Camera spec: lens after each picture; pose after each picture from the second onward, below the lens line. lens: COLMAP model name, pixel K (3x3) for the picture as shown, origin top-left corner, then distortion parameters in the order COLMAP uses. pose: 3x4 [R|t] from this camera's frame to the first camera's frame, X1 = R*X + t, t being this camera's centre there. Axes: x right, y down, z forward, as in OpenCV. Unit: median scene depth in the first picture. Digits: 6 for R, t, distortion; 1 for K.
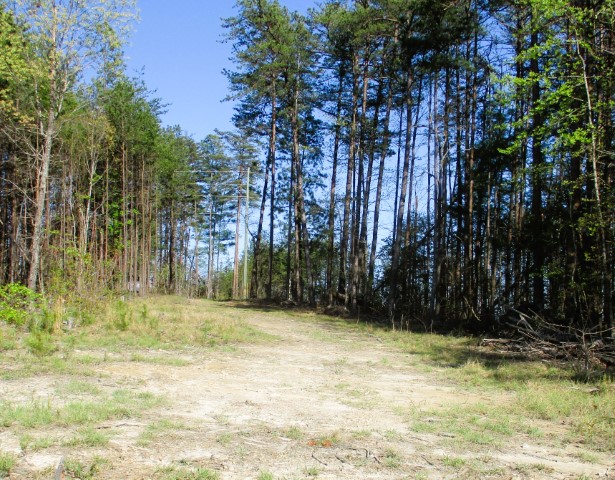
lens RADIAL K [[1231.3, 0, 307.6], [0, 1231.3, 239.6], [0, 0, 1]] dist [-0.246125, 0.000000]
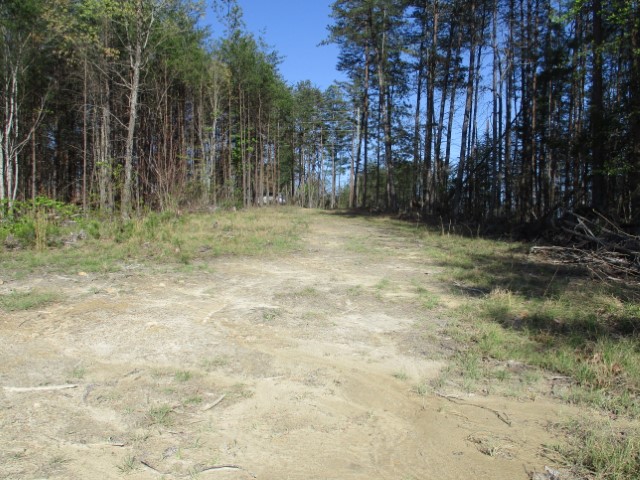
lens RADIAL K [[607.7, 0, 320.1], [0, 607.7, 240.1], [0, 0, 1]] dist [-0.059452, 0.000000]
pose [[0.972437, -0.006042, -0.233089, 0.067145], [0.028174, 0.995384, 0.091742, 0.023085], [0.231459, -0.095780, 0.968118, 0.382872]]
